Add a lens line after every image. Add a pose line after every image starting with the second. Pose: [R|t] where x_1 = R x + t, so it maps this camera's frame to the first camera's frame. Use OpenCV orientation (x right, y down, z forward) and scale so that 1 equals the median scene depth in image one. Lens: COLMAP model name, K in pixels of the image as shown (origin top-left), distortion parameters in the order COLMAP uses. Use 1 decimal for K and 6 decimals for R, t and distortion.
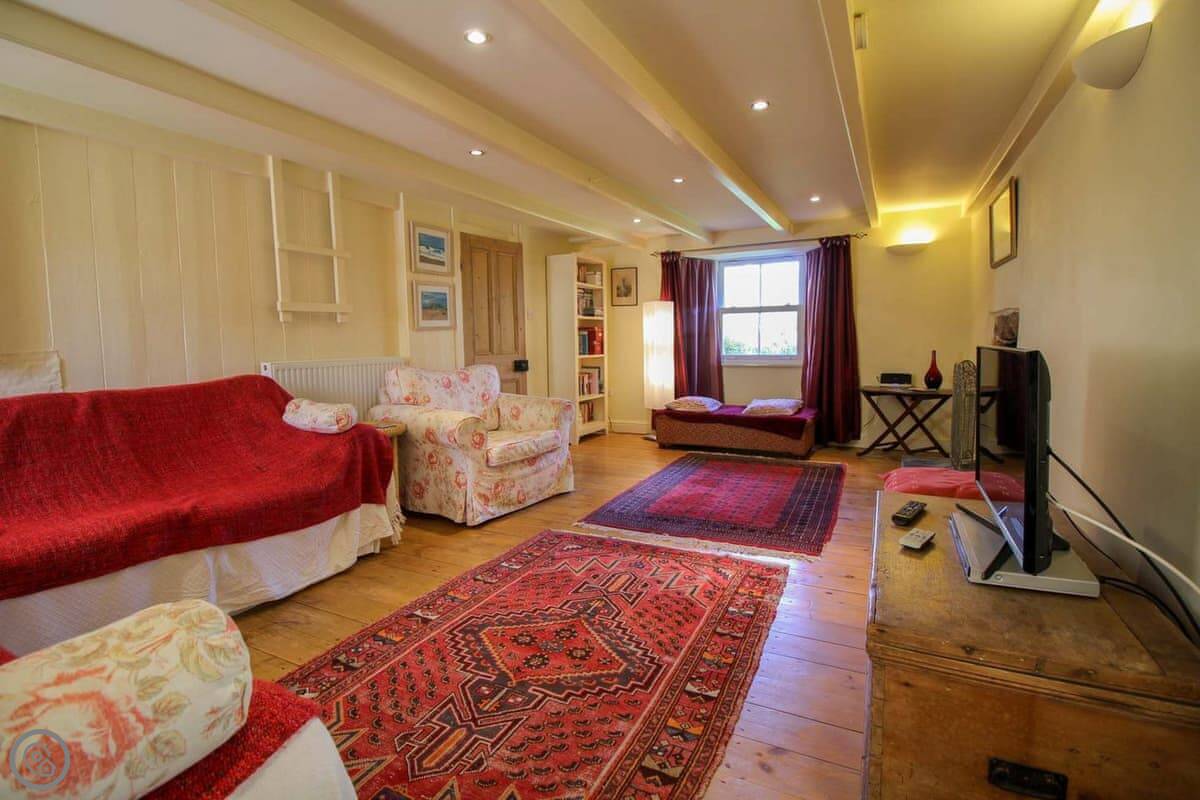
lens RADIAL K [[554.5, 0, 600.5], [0, 554.5, 388.8], [0, 0, 1]] dist [-0.006286, -0.006041]
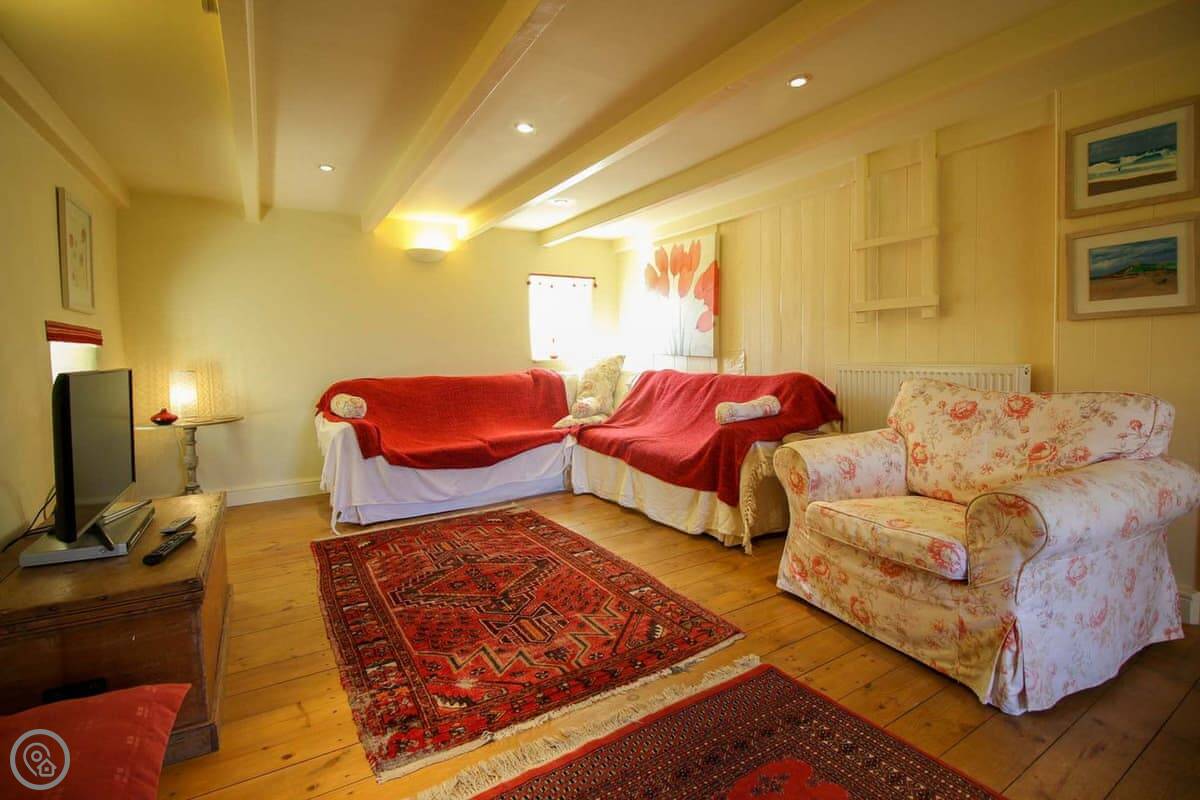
lens RADIAL K [[554.5, 0, 591.7], [0, 554.5, 378.2], [0, 0, 1]] dist [-0.006286, -0.006041]
pose [[-0.529118, 0.064862, -0.846066, 0.534971], [-0.051456, 0.992787, 0.108290, -0.107746], [0.846987, 0.100833, -0.521964, 1.153779]]
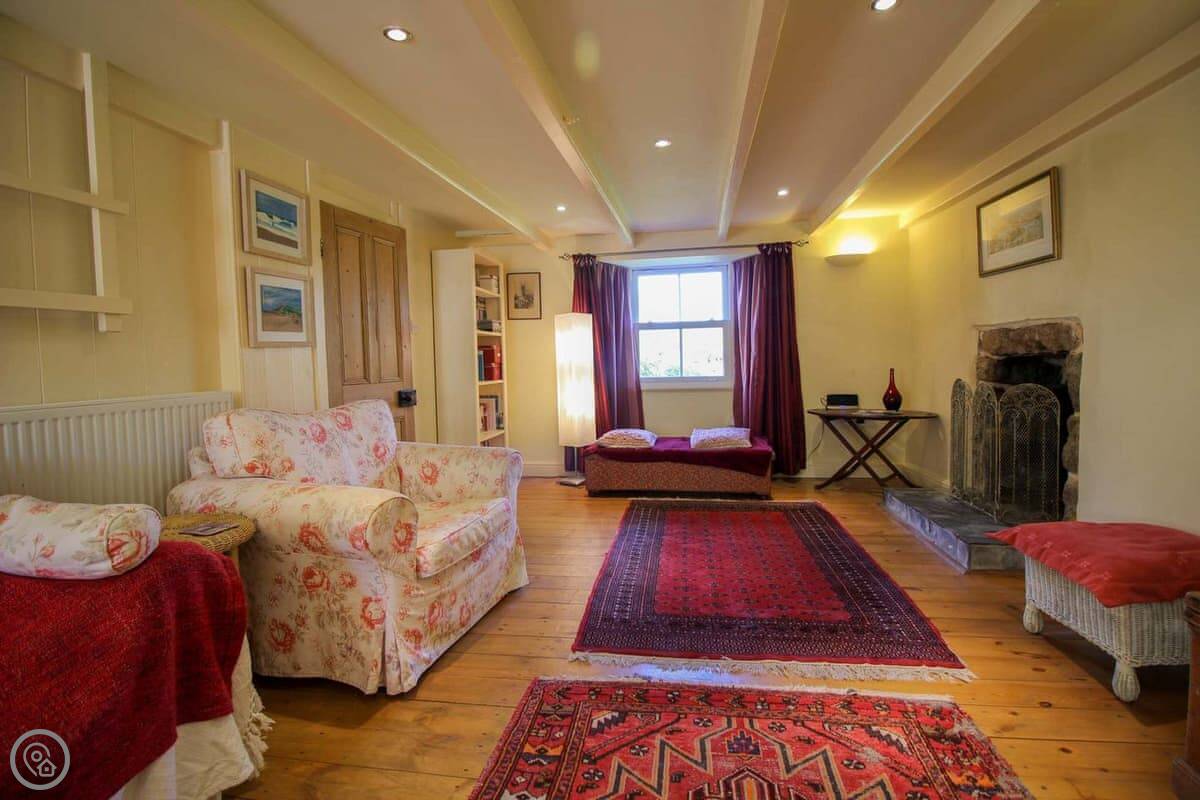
lens RADIAL K [[554.5, 0, 597.8], [0, 554.5, 386.1], [0, 0, 1]] dist [-0.006286, -0.006041]
pose [[0.952352, -0.023184, 0.304119, -0.203382], [0.037015, 0.998522, -0.039793, -0.032025], [-0.302747, 0.049154, 0.951803, 0.399298]]
